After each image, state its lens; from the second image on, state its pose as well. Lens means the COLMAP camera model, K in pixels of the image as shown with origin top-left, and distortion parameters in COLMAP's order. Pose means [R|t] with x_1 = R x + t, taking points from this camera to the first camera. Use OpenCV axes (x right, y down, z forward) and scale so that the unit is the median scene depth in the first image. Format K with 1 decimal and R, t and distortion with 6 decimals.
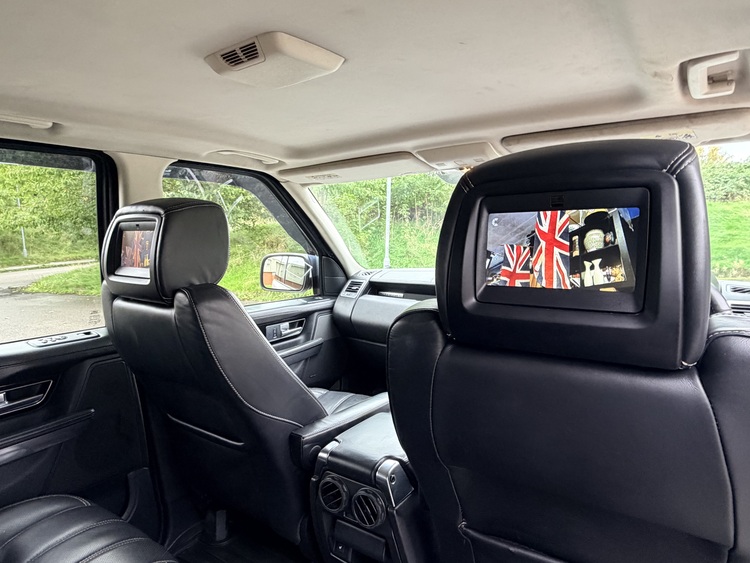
lens RADIAL K [[469.1, 0, 375.0], [0, 469.1, 281.5], [0, 0, 1]] dist [-0.061483, 0.000044]
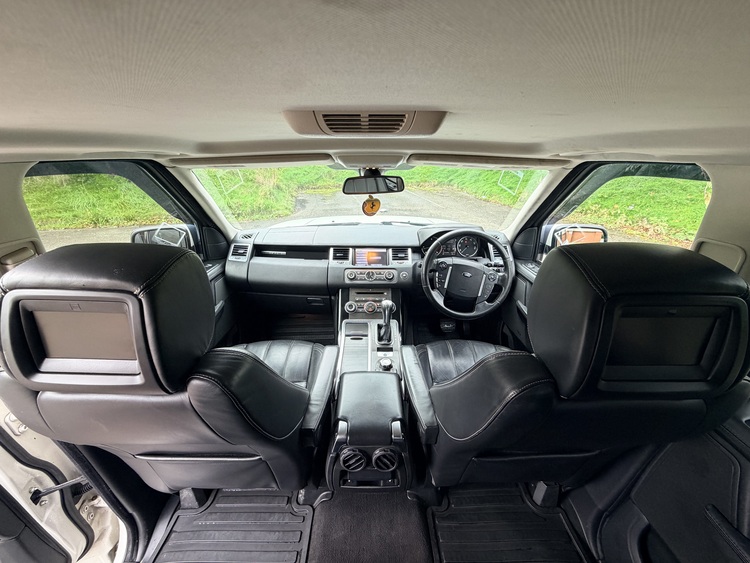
lens RADIAL K [[300.3, 0, 375.0], [0, 300.3, 281.5], [0, 0, 1]] dist [0.000670, 0.000111]
pose [[0.810016, -0.211596, 0.546901, -0.204111], [0.031227, 0.946871, 0.320093, -0.149795], [-0.585575, -0.242202, 0.773589, 0.209472]]
